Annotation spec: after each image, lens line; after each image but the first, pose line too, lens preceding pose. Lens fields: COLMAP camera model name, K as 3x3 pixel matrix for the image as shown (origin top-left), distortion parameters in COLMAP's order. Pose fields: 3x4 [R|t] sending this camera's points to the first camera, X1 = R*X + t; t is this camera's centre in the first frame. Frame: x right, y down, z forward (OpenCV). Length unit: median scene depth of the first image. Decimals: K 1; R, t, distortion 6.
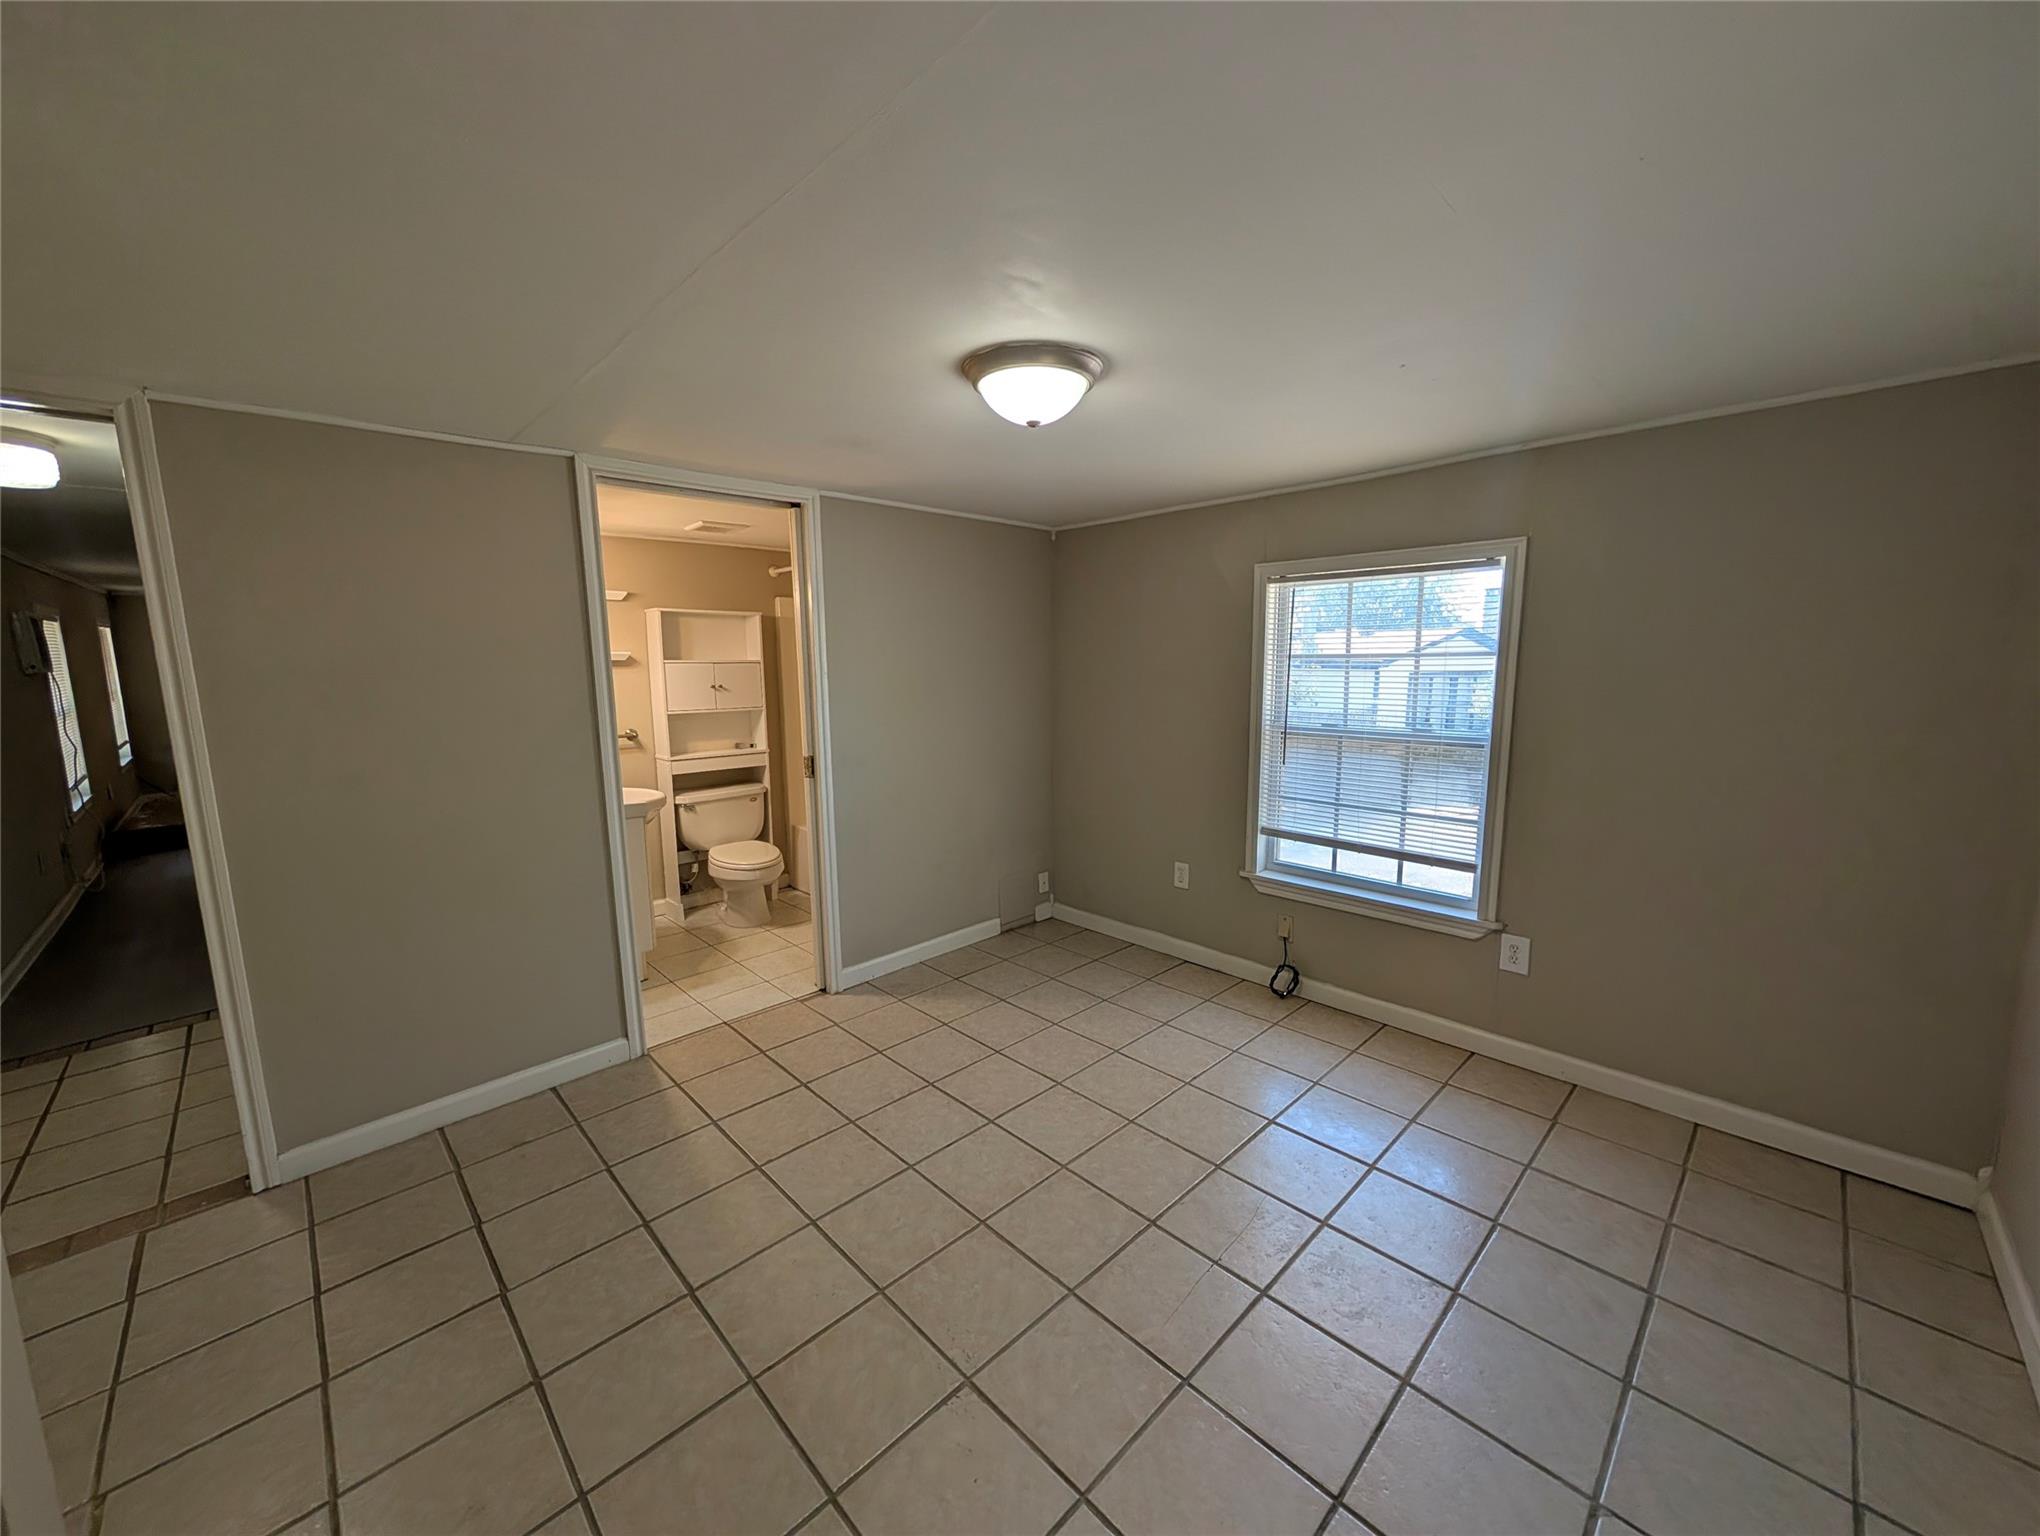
lens RADIAL K [[773.1, 0, 1020.0], [0, 773.1, 768.0], [0, 0, 1]] dist [0.000855, -0.000326]
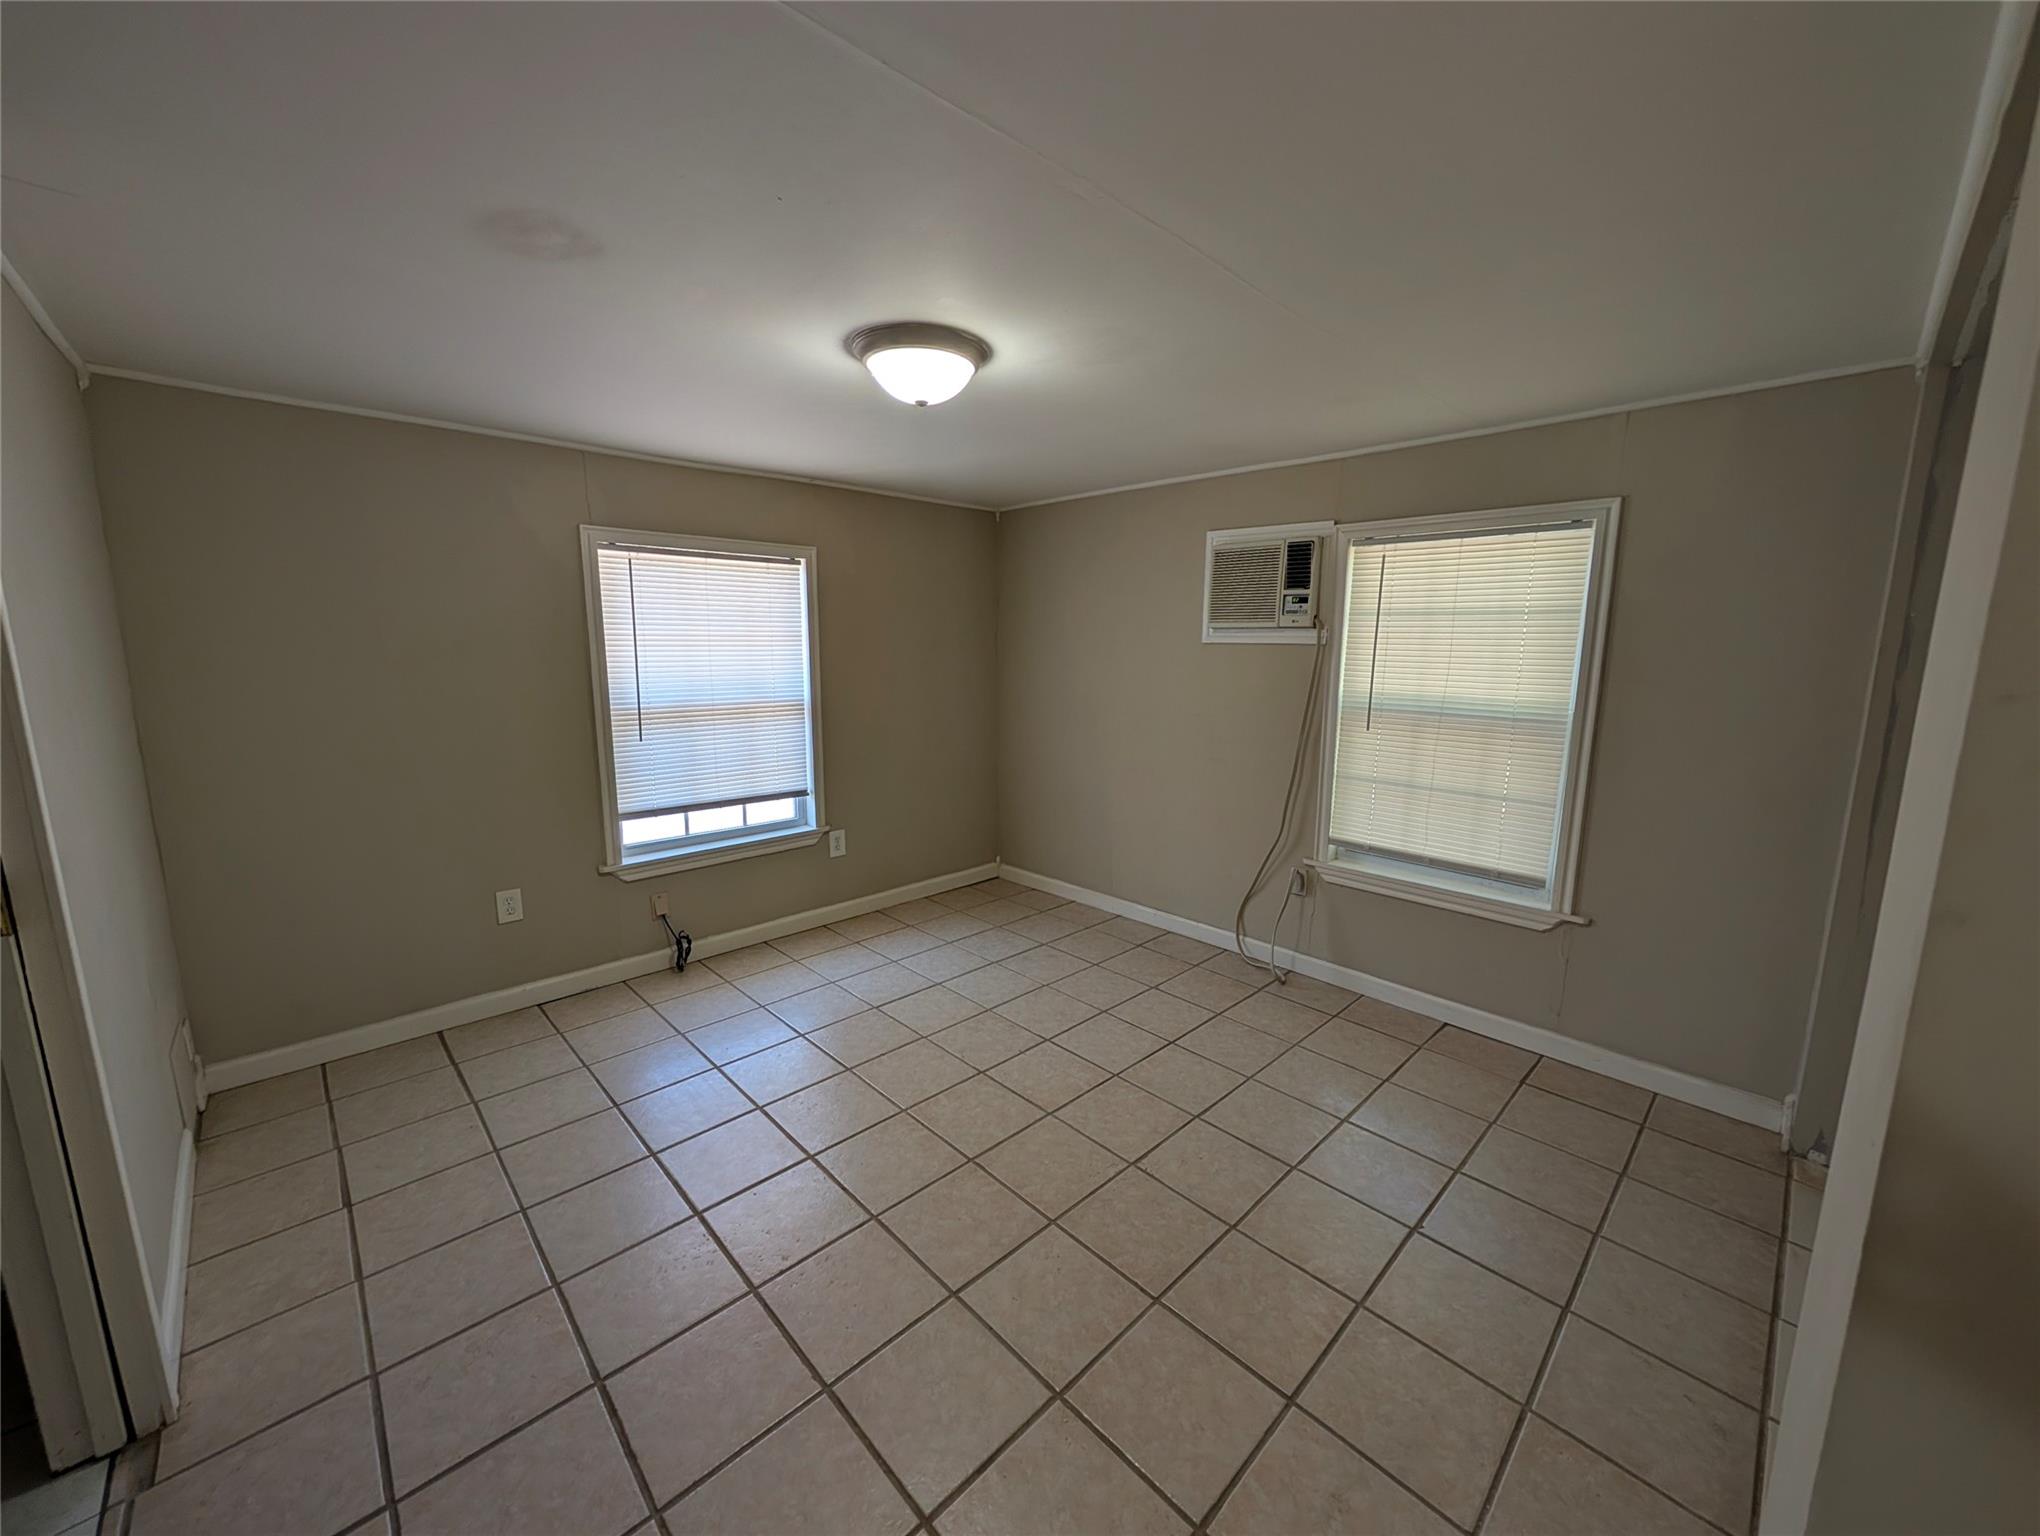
lens RADIAL K [[773.1, 0, 1020.0], [0, 773.1, 768.0], [0, 0, 1]] dist [0.000855, -0.000326]
pose [[0.009224, -0.153441, 0.988115, -0.661184], [0.136304, 0.979126, 0.150773, -0.056557], [-0.990624, 0.133293, 0.029946, 0.543330]]
